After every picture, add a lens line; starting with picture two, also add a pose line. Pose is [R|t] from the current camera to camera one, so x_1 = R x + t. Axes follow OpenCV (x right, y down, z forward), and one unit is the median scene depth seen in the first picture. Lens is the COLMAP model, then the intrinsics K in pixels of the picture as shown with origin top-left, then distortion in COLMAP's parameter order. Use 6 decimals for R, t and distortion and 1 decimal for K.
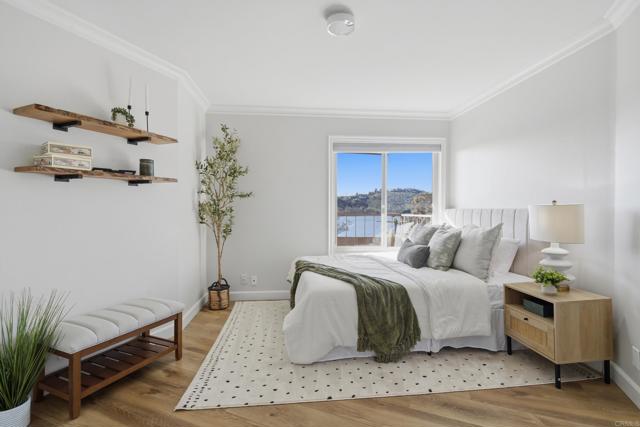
lens RADIAL K [[302.0, 0, 315.0], [0, 302.0, 211.5], [0, 0, 1]] dist [0.003082, -0.003187]
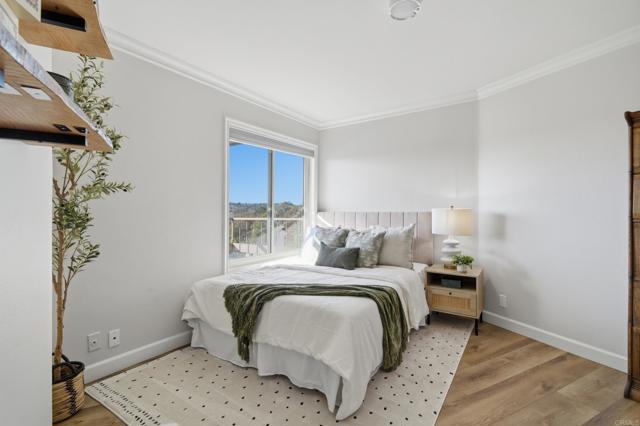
lens RADIAL K [[302.0, 0, 318.6], [0, 302.0, 211.0], [0, 0, 1]] dist [0.003082, -0.003187]
pose [[0.627686, 0.001762, 0.778465, -0.561646], [0.008015, 0.999930, -0.008726, -0.004094], [-0.778426, 0.011717, 0.627628, 0.468576]]
